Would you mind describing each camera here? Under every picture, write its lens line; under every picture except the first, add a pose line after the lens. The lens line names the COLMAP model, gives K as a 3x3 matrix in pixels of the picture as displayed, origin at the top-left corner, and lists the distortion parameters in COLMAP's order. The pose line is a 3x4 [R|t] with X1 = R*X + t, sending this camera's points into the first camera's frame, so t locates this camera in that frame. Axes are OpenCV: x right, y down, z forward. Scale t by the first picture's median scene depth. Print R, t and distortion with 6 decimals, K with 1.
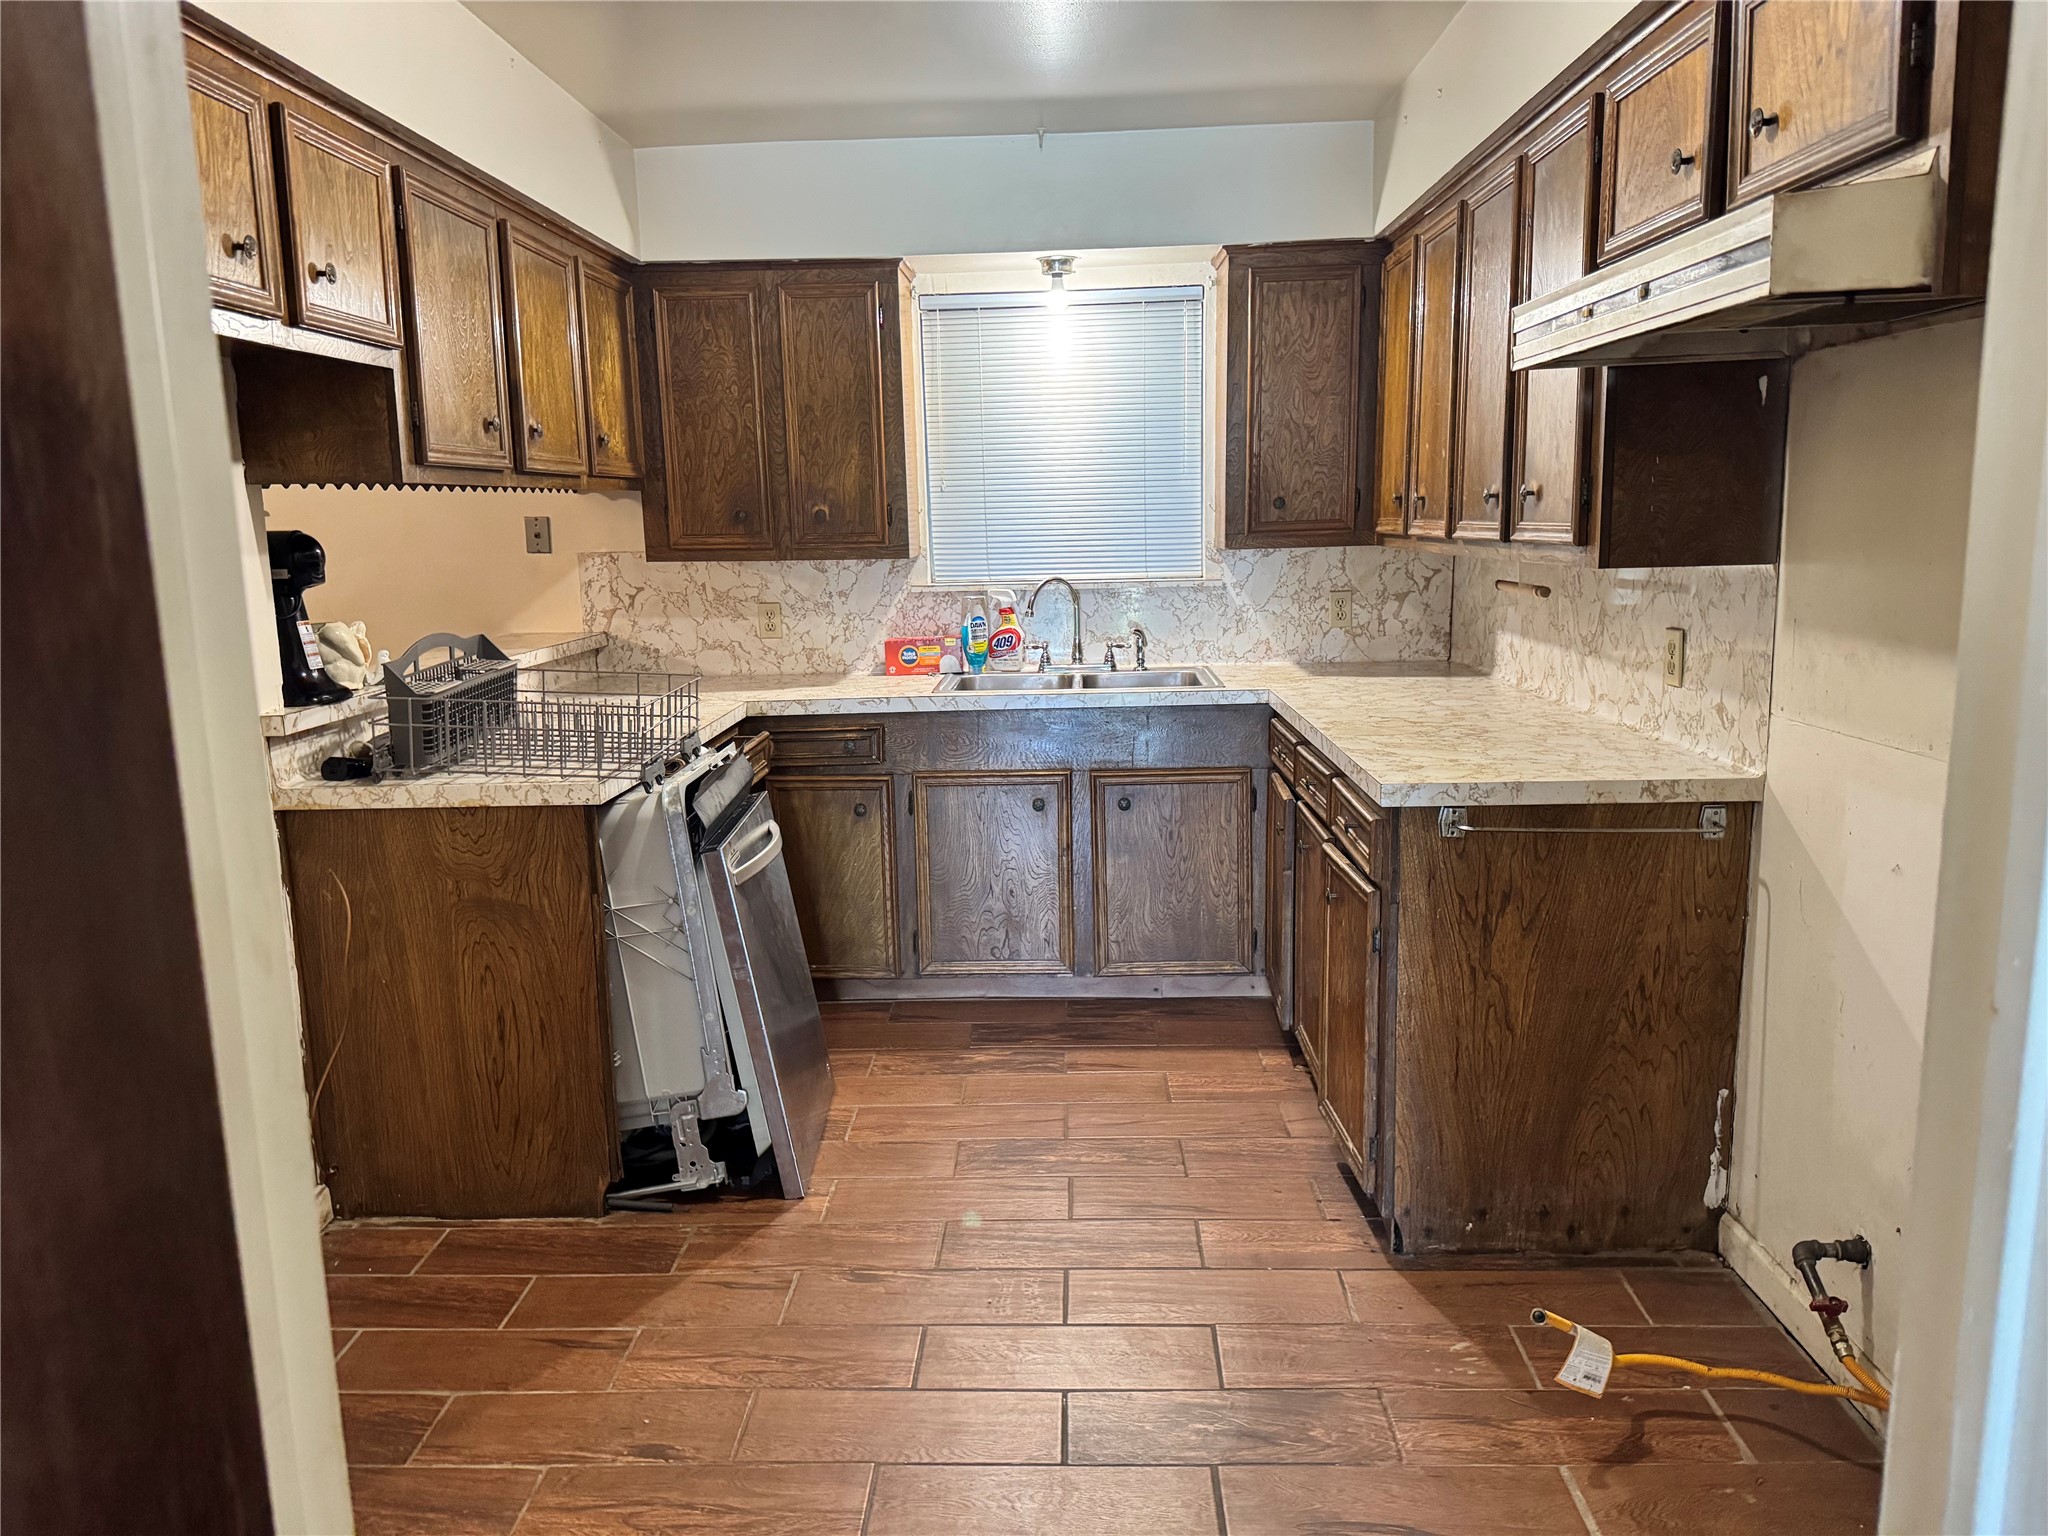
lens RADIAL K [[1460.1, 0, 1021.4], [0, 1460.1, 772.8], [0, 0, 1]] dist [0.081970, -0.097158]
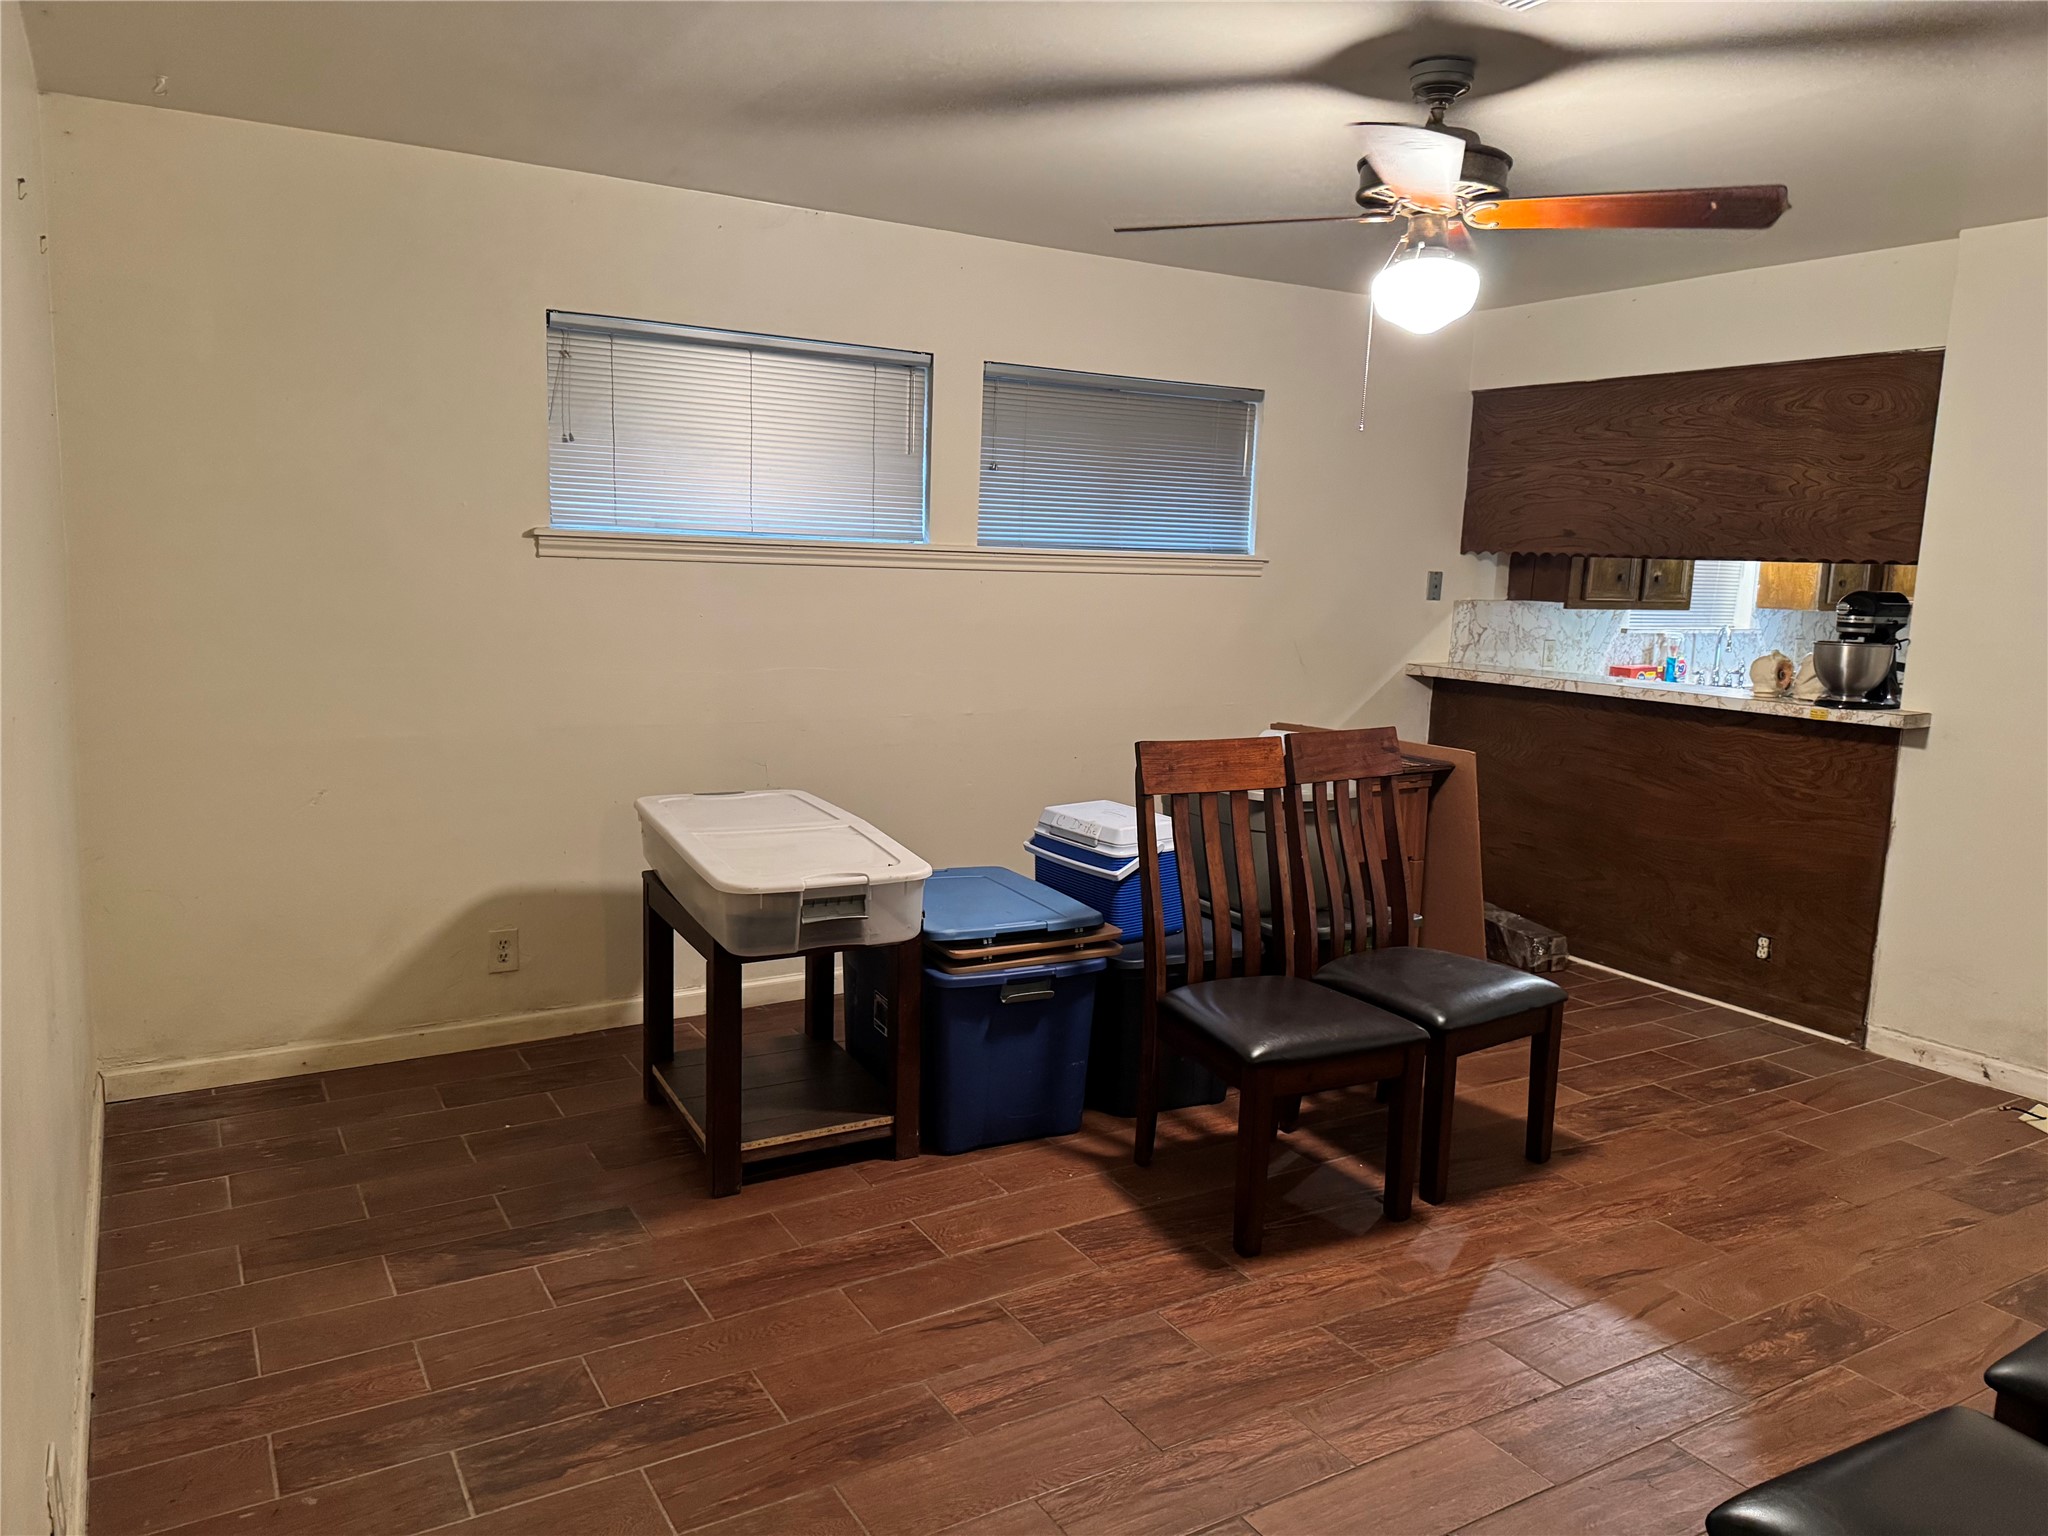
lens RADIAL K [[1478.2, 0, 1020.1], [0, 1478.2, 758.0], [0, 0, 1]] dist [0.082165, -0.093948]
pose [[0.841560, -0.027764, 0.539449, -1.321459], [0.047209, 0.998637, -0.022251, -0.000901], [-0.538097, 0.044192, 0.841724, 0.115223]]
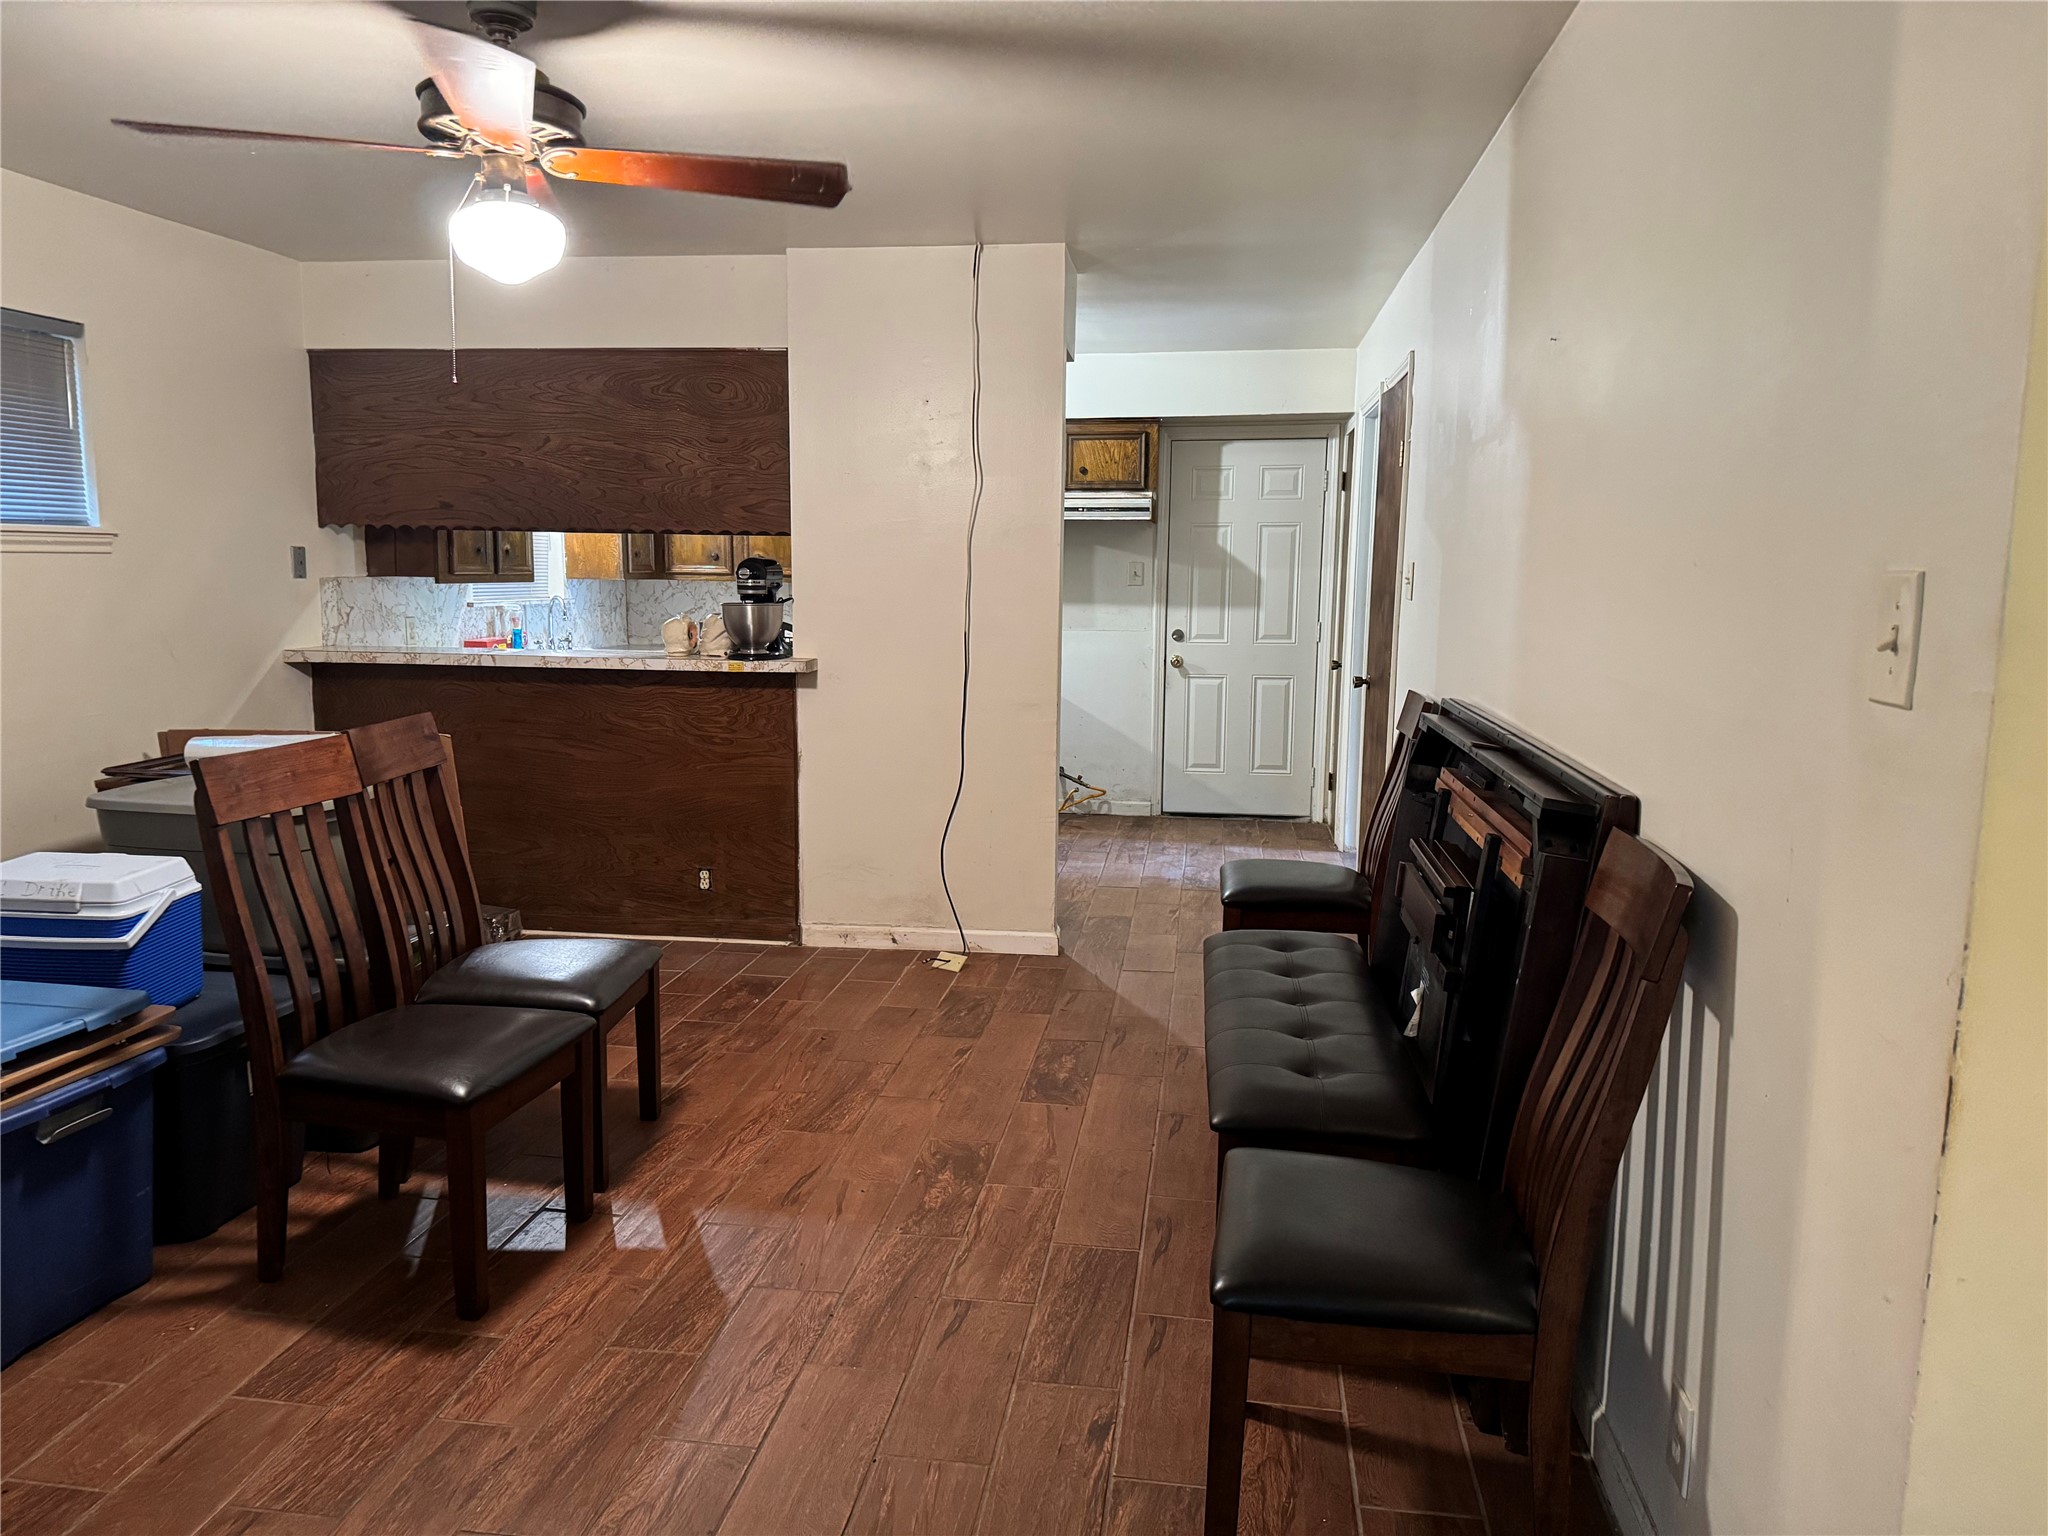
lens RADIAL K [[1460.1, 0, 1021.4], [0, 1460.1, 772.8], [0, 0, 1]] dist [0.081970, -0.097158]
pose [[0.110504, -0.122665, 0.986277, -1.416515], [0.164627, 0.980905, 0.103552, -0.027367], [-0.980146, 0.150925, 0.128587, 0.323183]]
